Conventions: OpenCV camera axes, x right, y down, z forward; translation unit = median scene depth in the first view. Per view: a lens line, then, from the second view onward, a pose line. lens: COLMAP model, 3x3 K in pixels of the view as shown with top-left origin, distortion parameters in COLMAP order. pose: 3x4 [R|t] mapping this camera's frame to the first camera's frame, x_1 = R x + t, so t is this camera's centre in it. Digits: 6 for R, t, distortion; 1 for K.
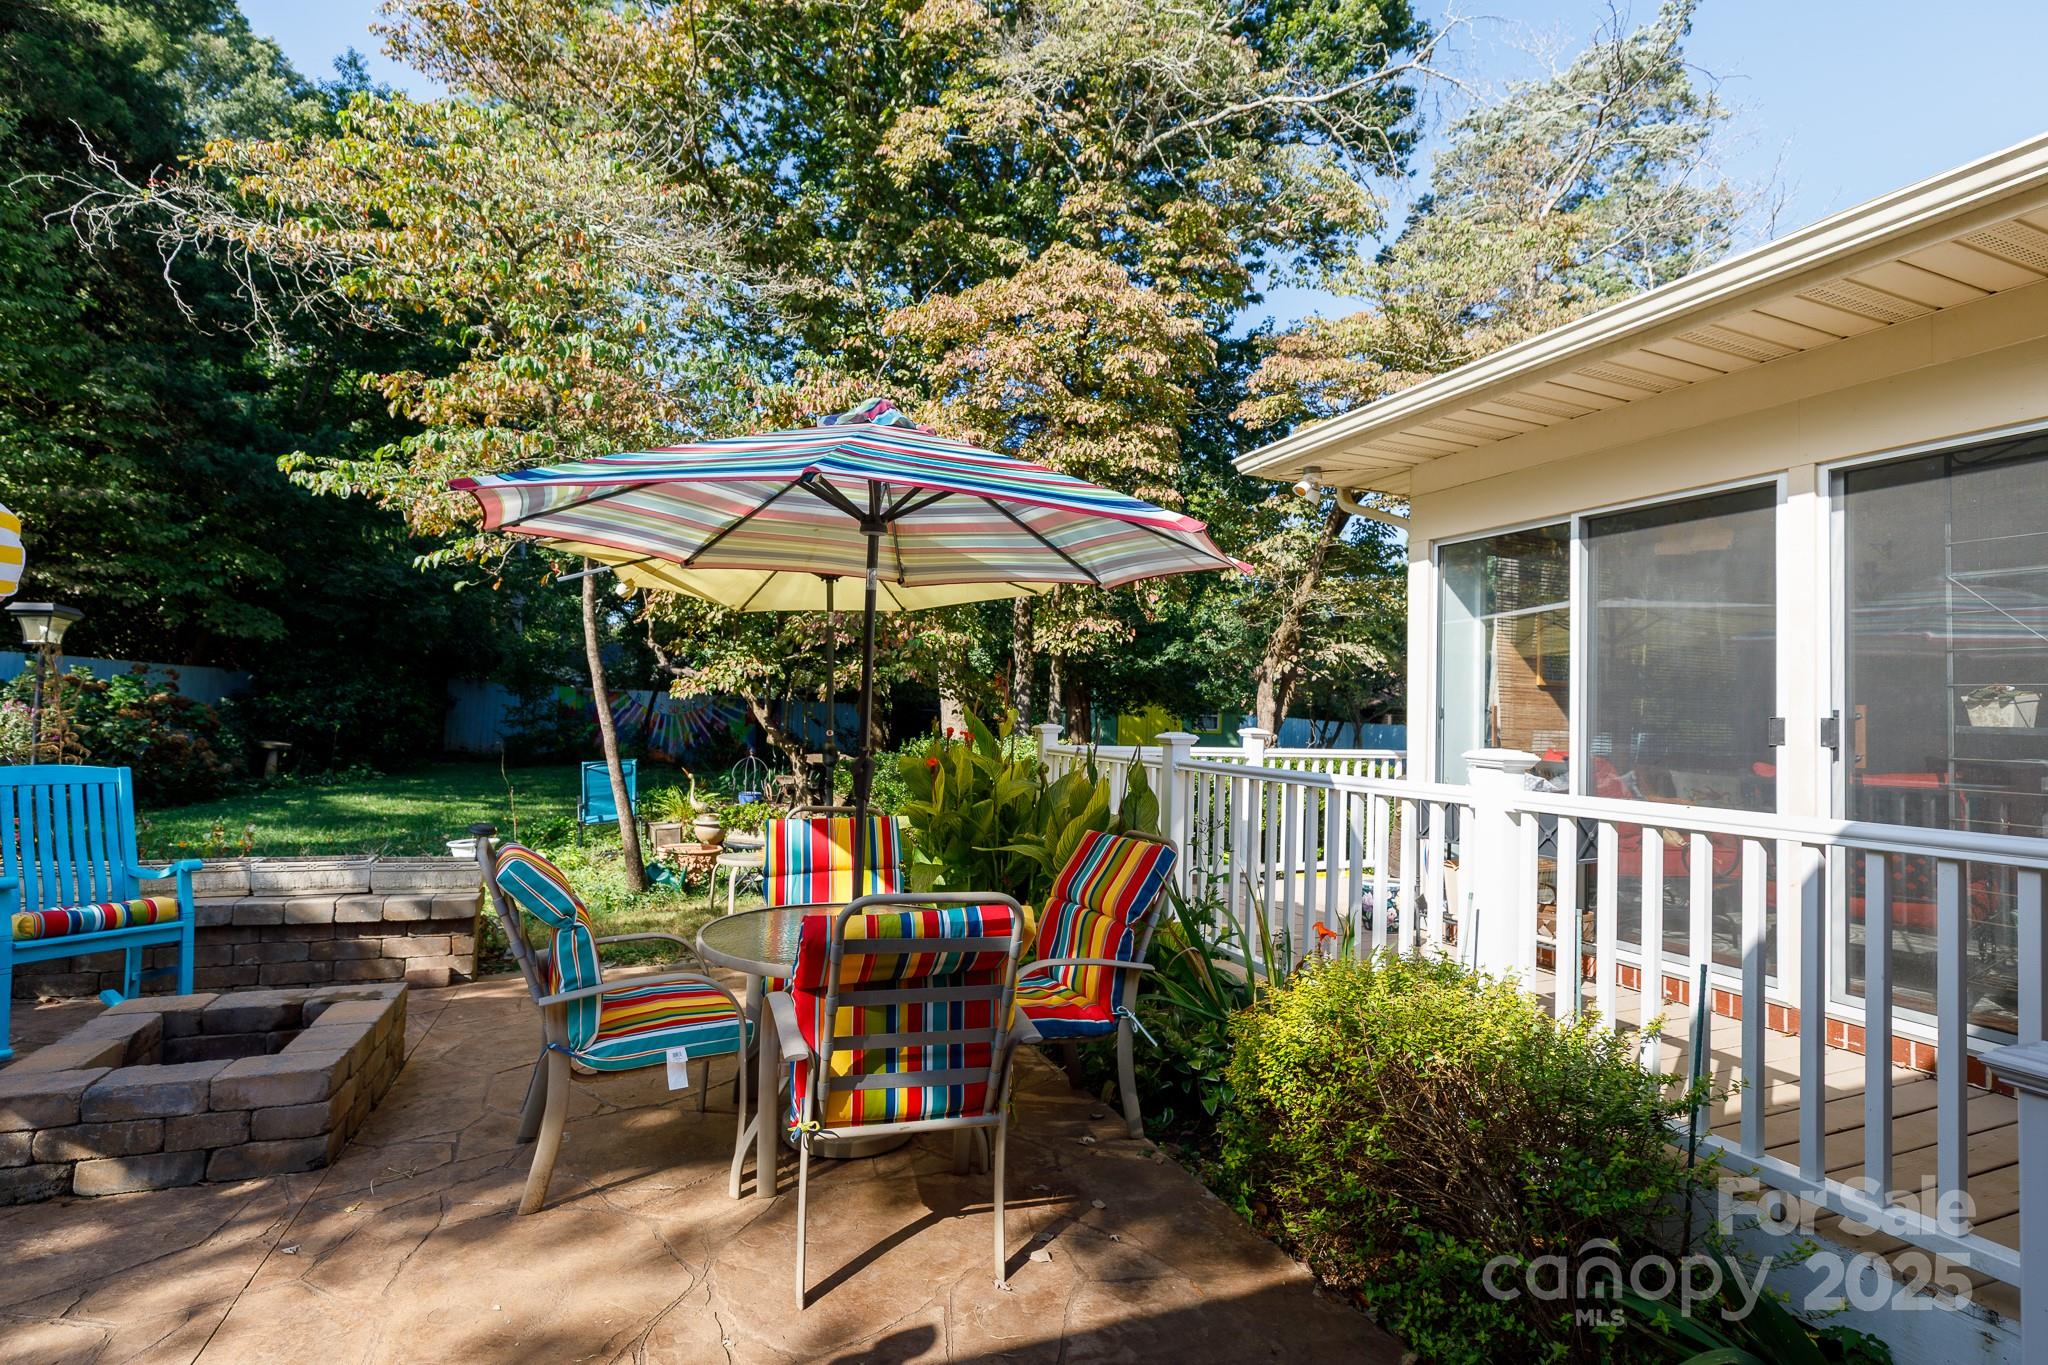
lens RADIAL K [[982.9, 0, 1021.3], [0, 982.9, 670.9], [0, 0, 1]] dist [-0.005561, 0.001185]
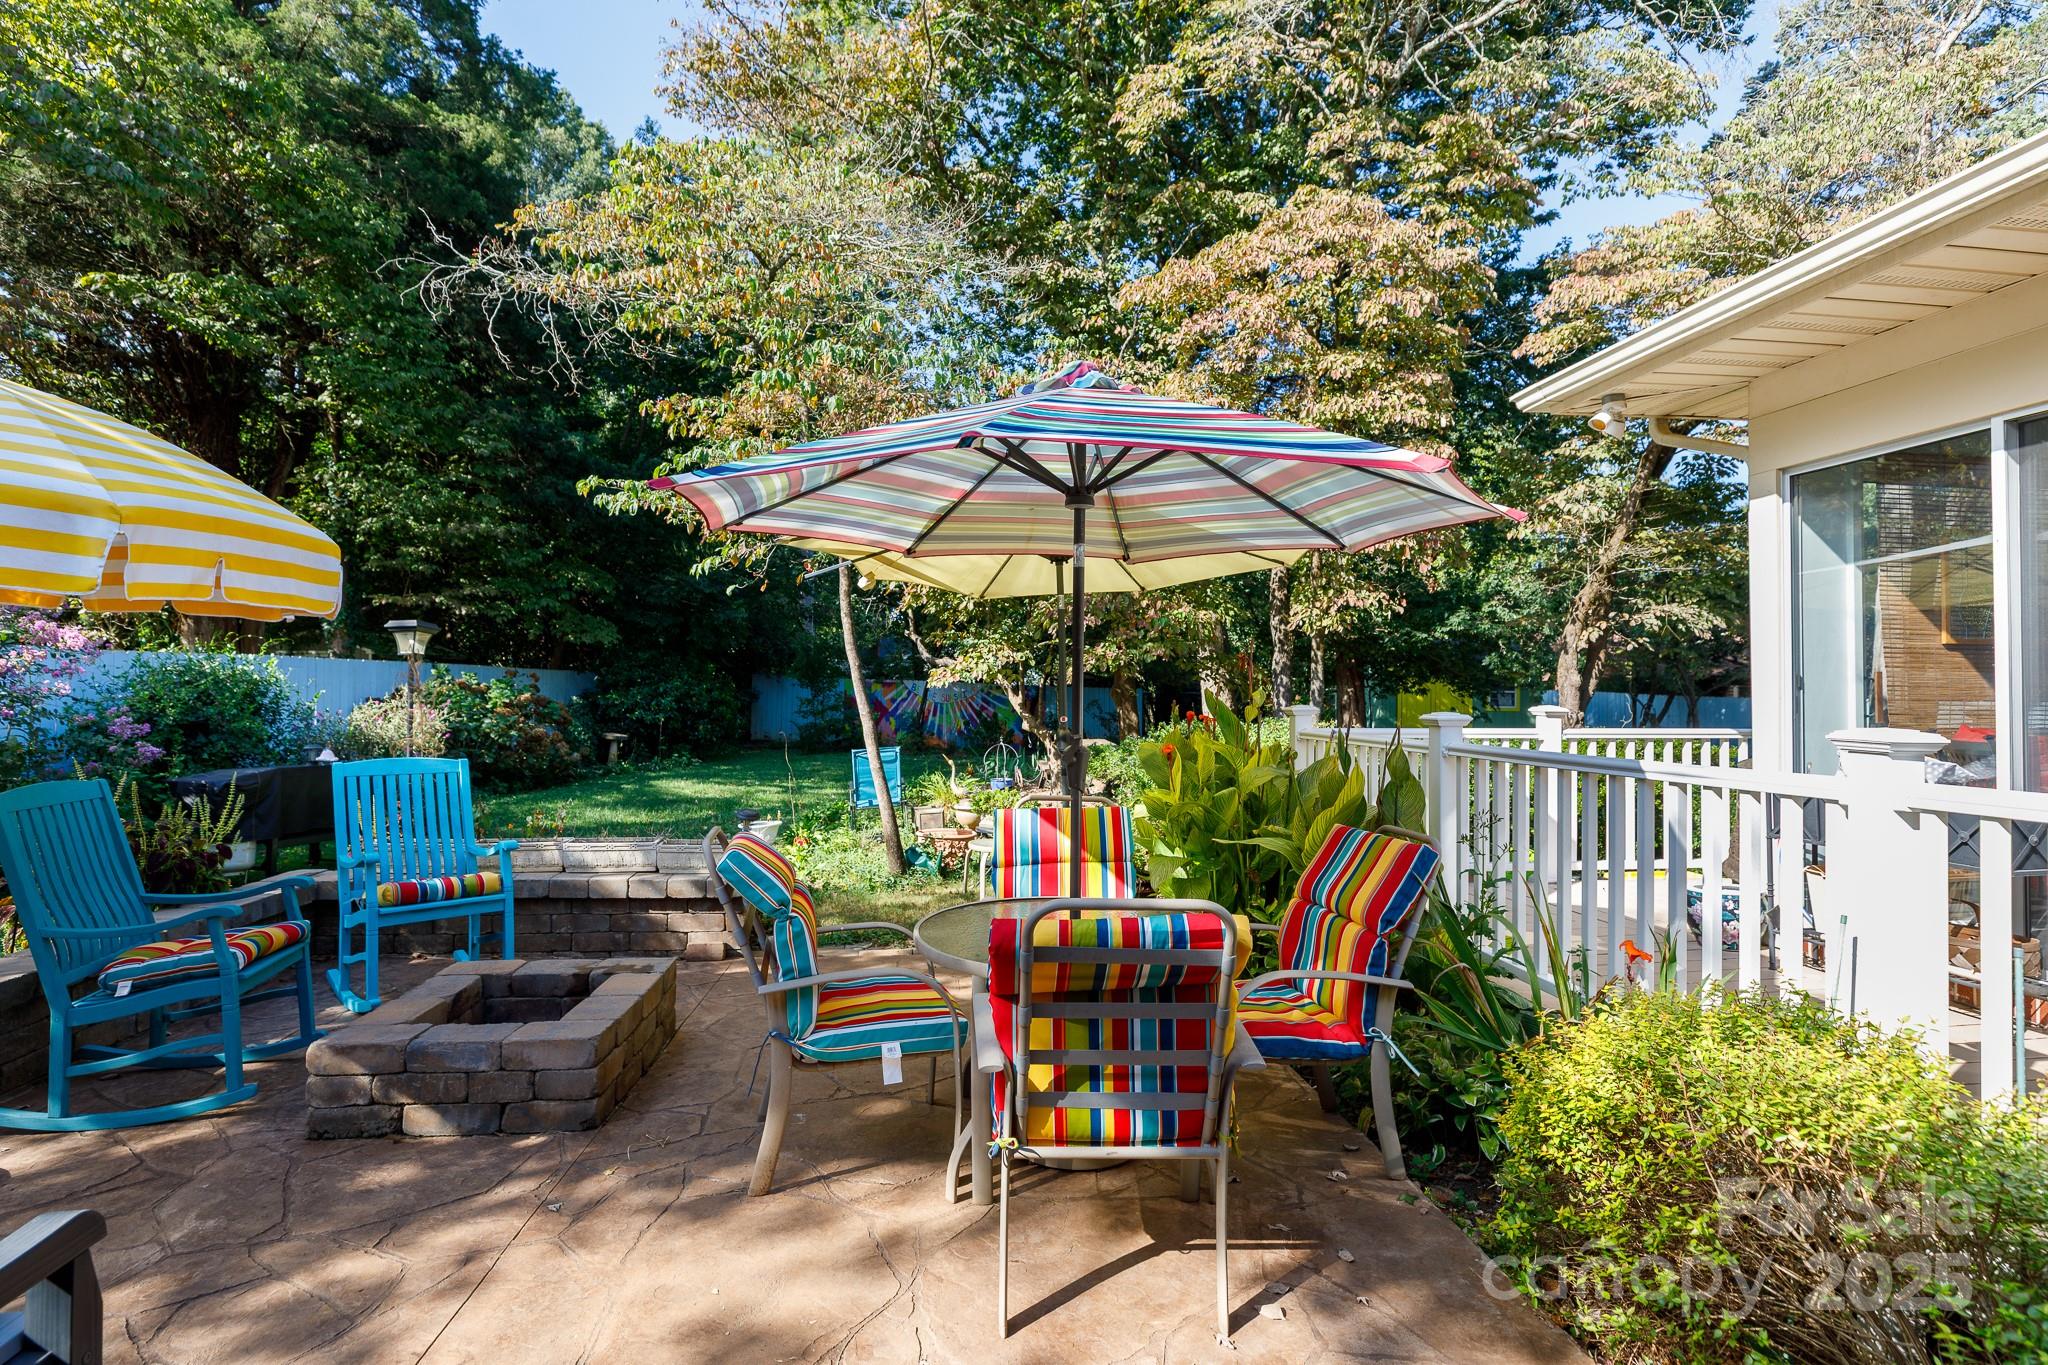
lens RADIAL K [[982.9, 0, 1021.3], [0, 982.9, 671.9], [0, 0, 1]] dist [-0.005561, 0.001185]
pose [[0.962976, -0.028629, -0.268064, 0.024883], [0.033411, 0.999353, 0.013294, 0.001688], [0.267510, -0.021758, 0.963309, 0.047308]]
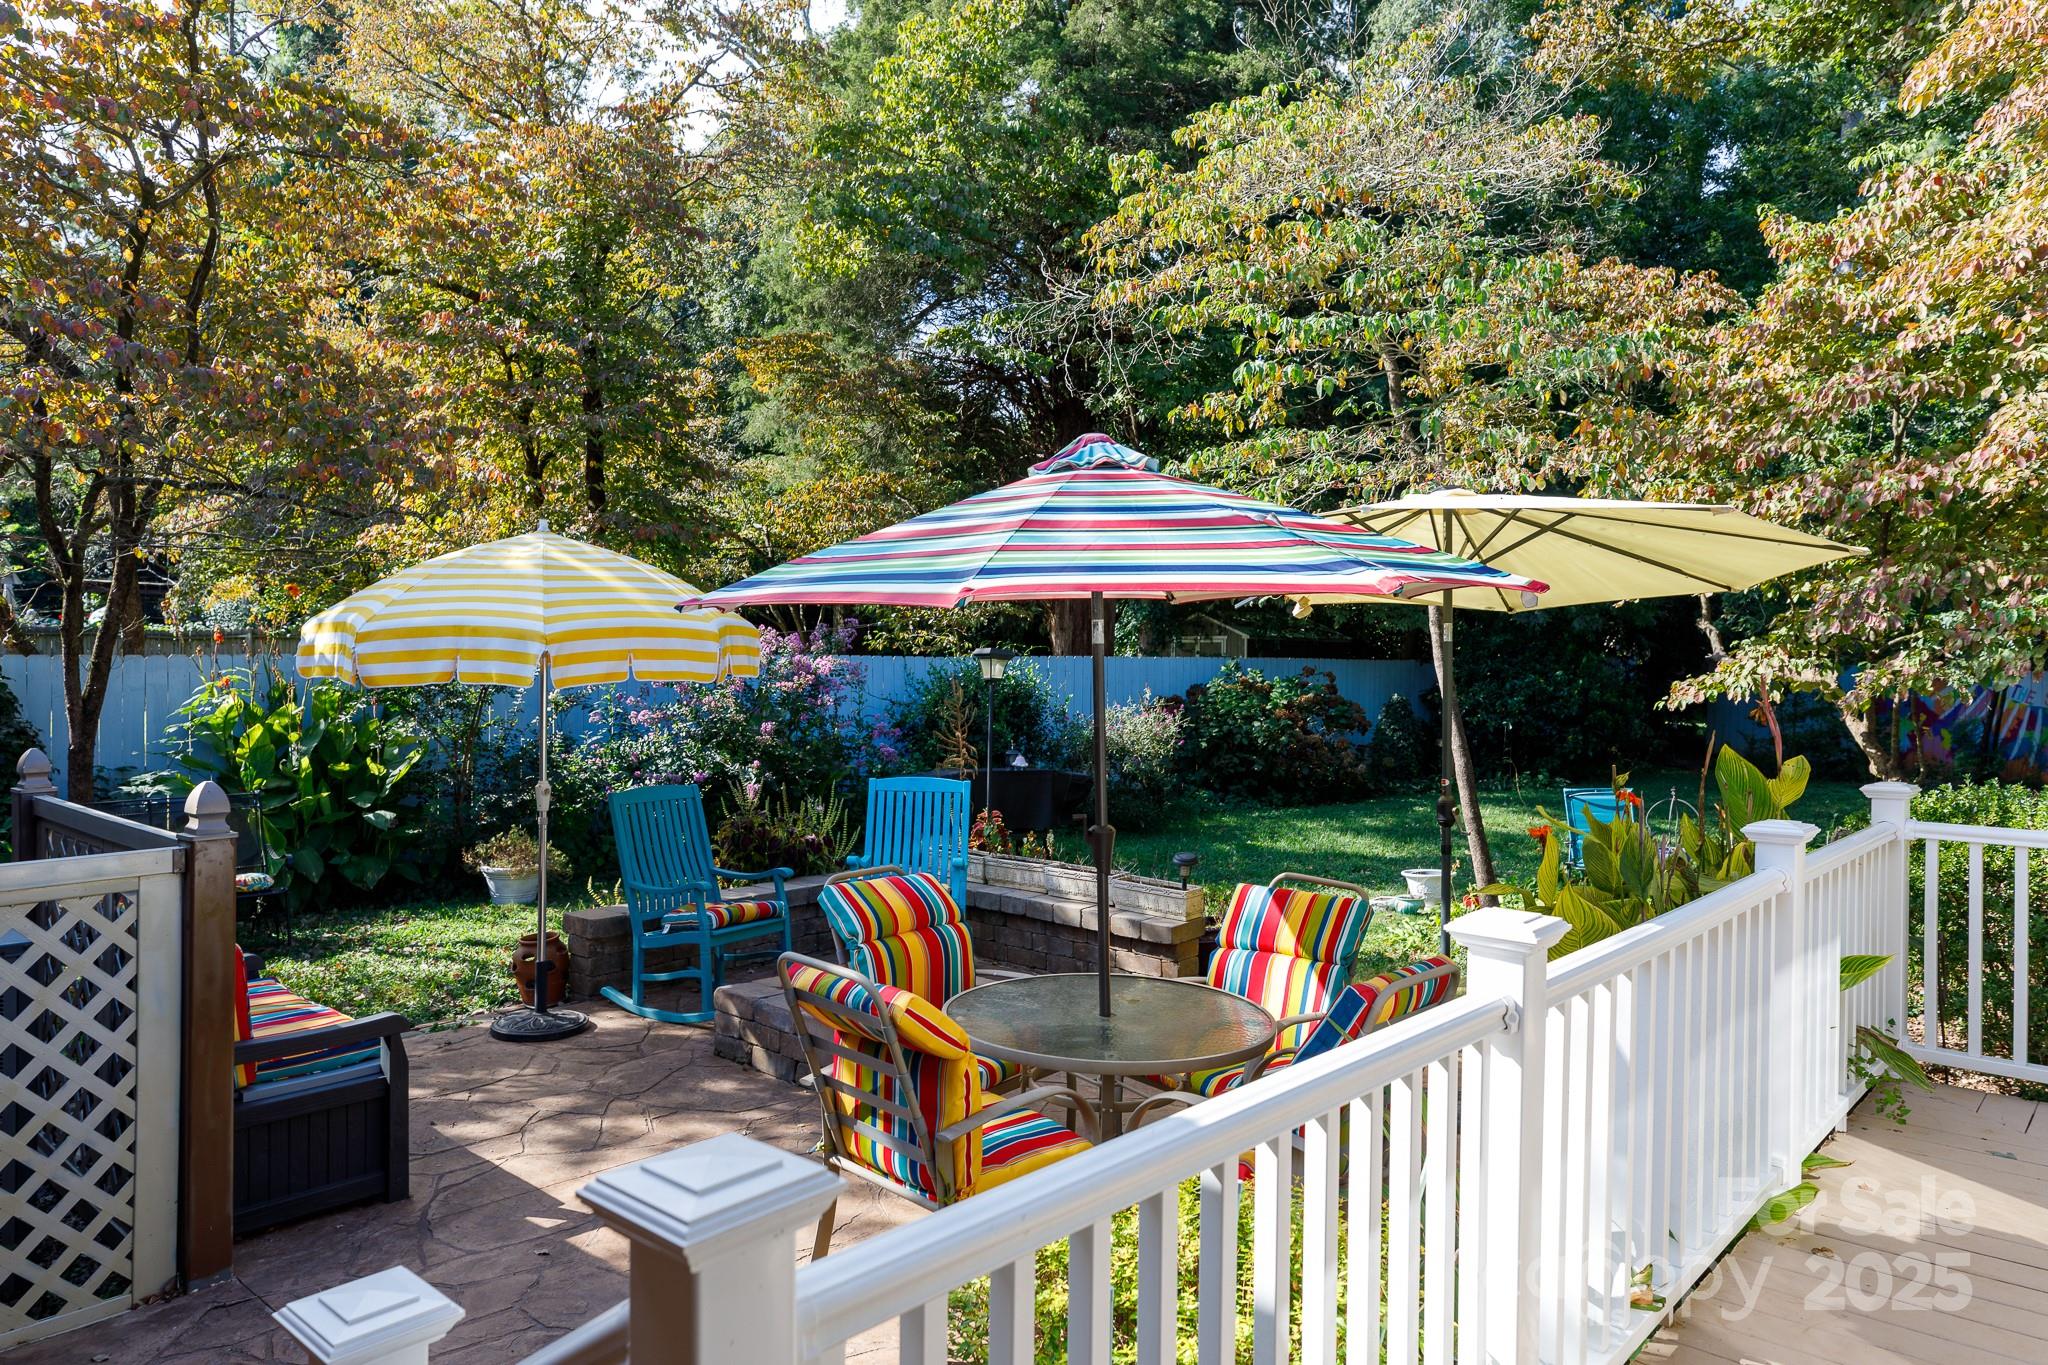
lens RADIAL K [[1350.7, 0, 1022.1], [0, 1350.7, 682.7], [0, 0, 1]] dist [-0.007807, 0.006237]
pose [[0.434451, -0.009233, -0.900648, 0.550535], [0.043784, 0.998982, 0.010879, -0.035781], [0.899631, -0.044160, 0.434413, 0.229726]]
